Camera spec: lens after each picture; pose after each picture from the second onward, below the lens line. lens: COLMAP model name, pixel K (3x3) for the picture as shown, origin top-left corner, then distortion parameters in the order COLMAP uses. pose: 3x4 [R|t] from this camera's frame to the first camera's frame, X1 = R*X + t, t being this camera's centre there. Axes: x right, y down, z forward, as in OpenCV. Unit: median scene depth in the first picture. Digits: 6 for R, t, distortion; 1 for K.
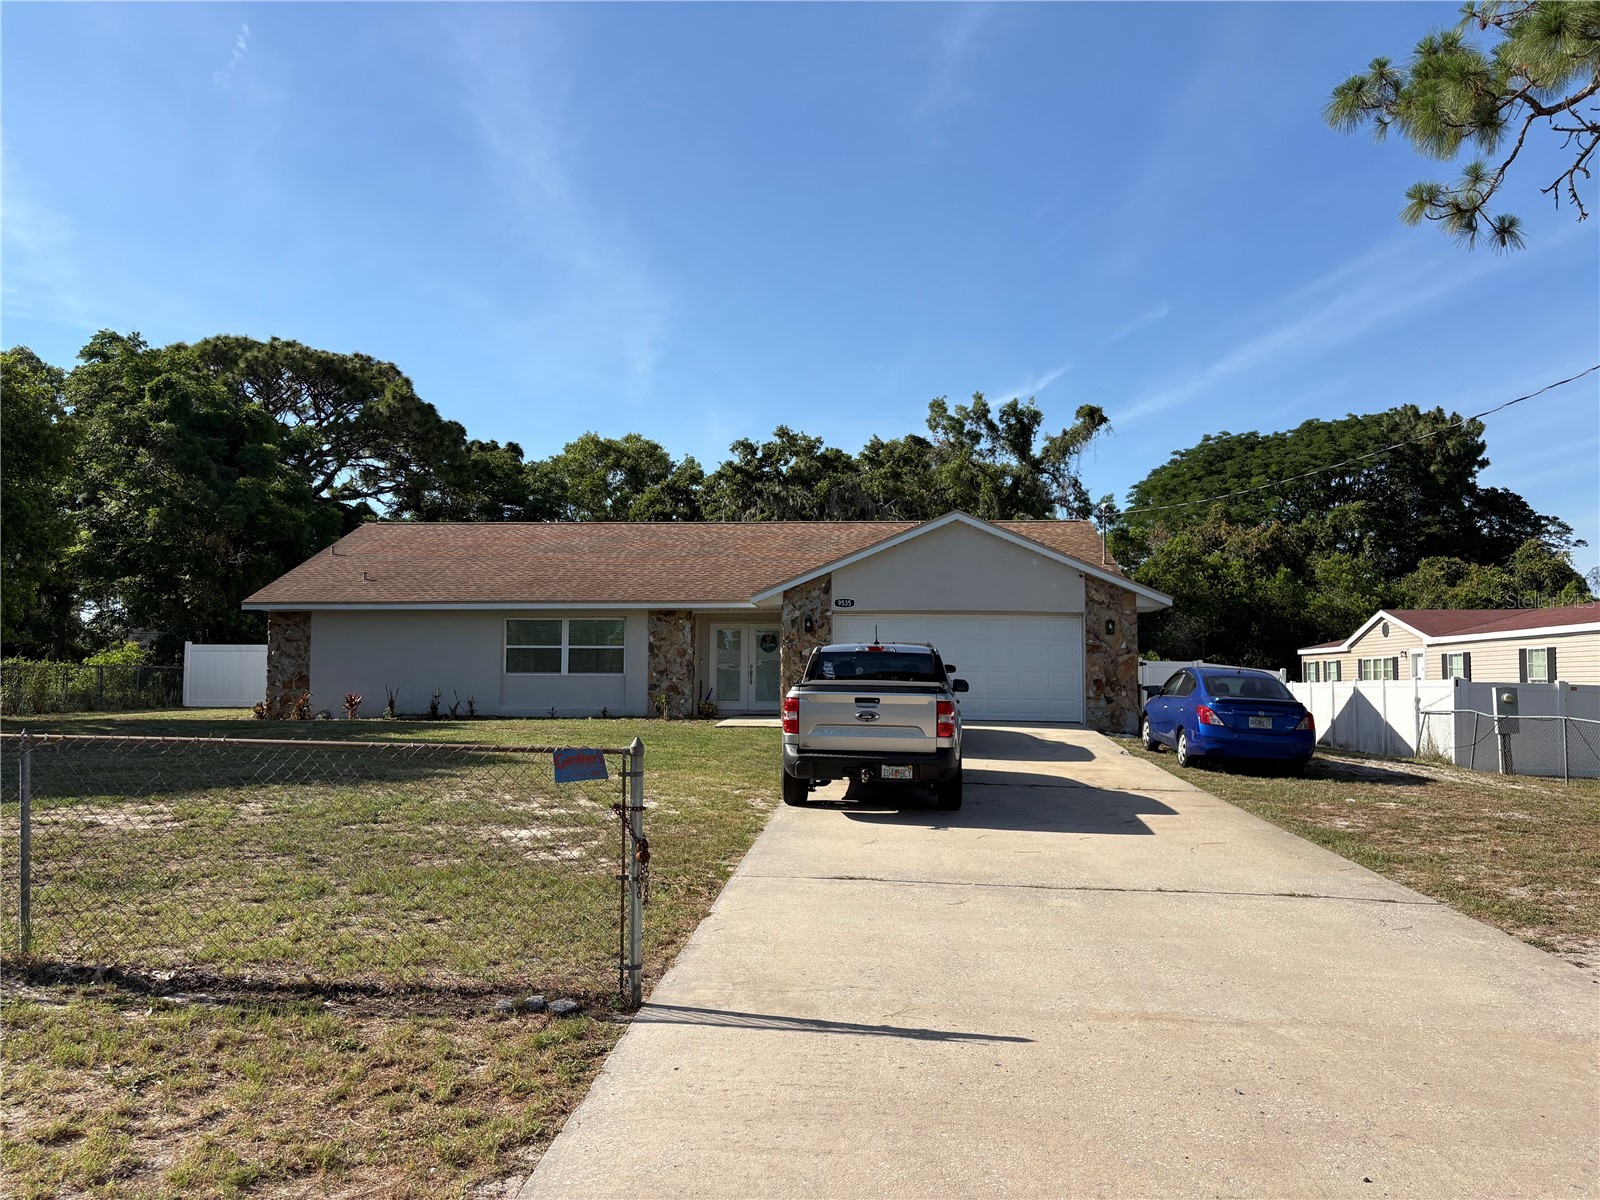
lens RADIAL K [[1207.9, 0, 799.2], [0, 1207.9, 597.5], [0, 0, 1]] dist [0.030455, -0.002919]
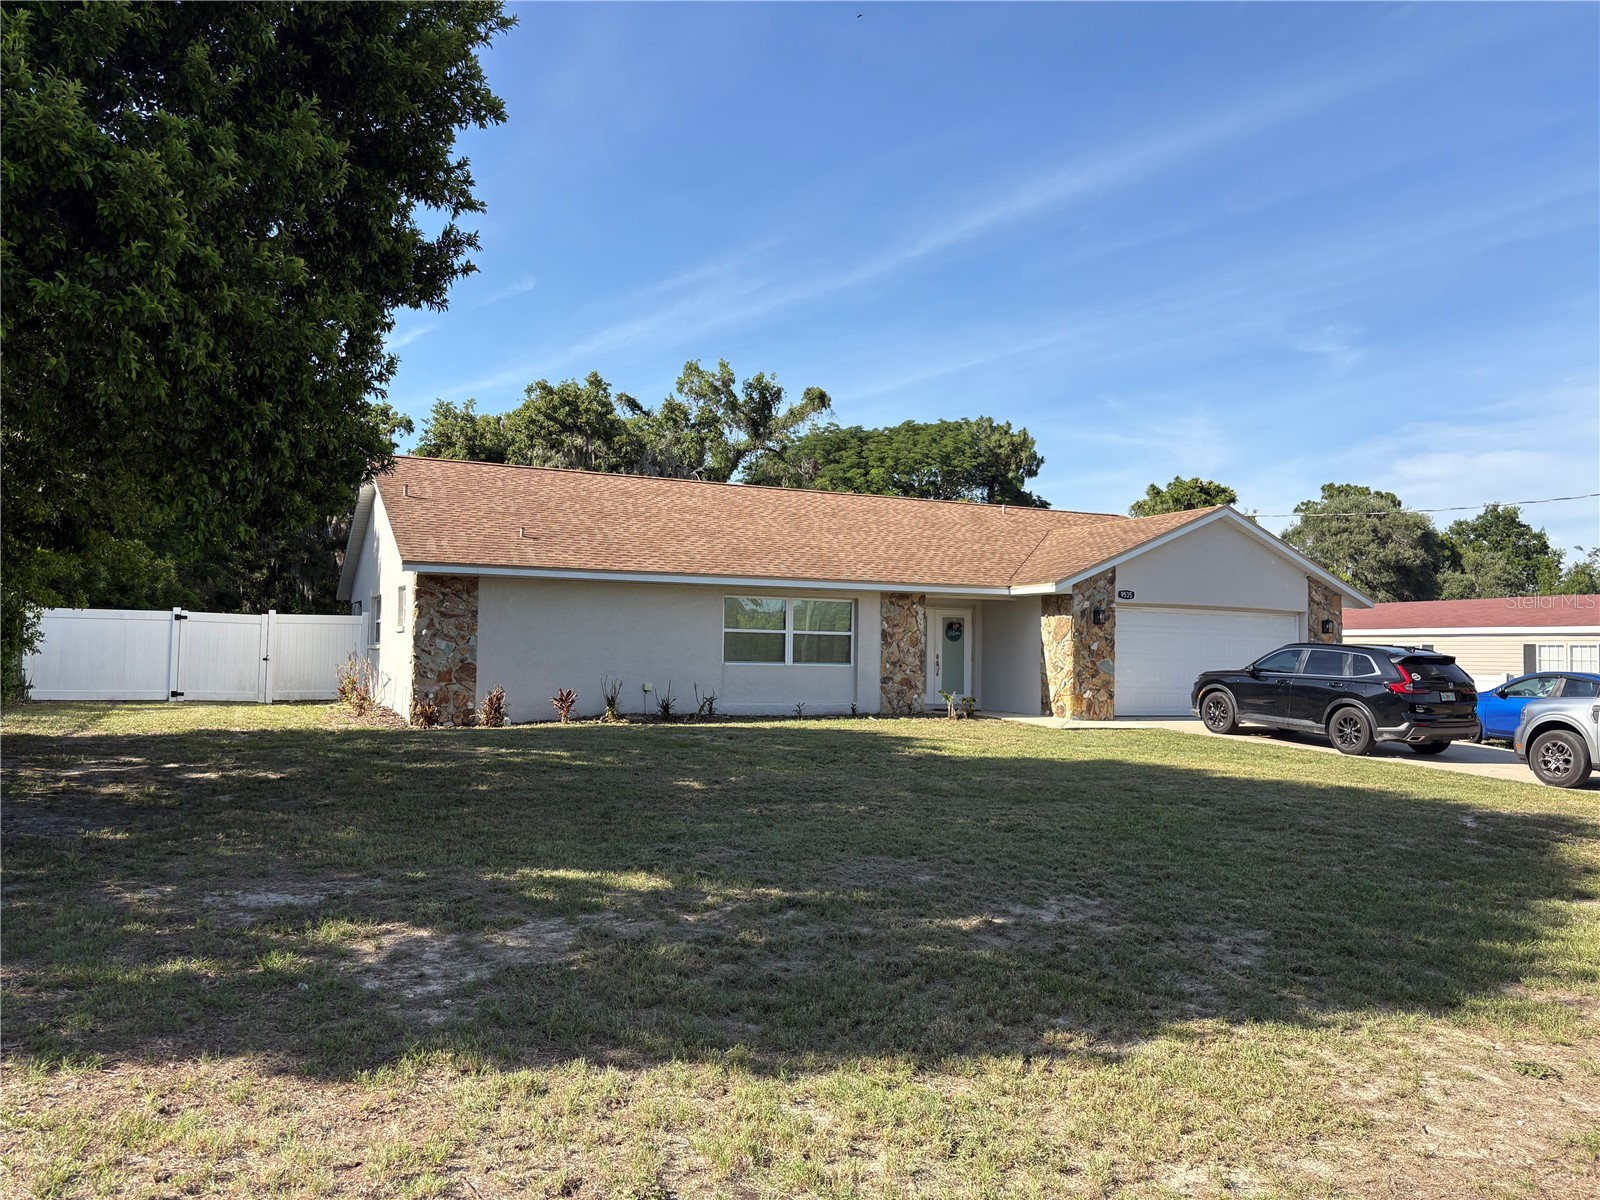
lens RADIAL K [[1207.9, 0, 799.8], [0, 1207.9, 602.7], [0, 0, 1]] dist [0.030455, -0.002919]
pose [[0.866739, 0.030549, 0.497825, -0.605078], [-0.046672, 0.998711, 0.019973, 0.003425], [-0.496573, -0.040545, 0.867047, 0.271176]]
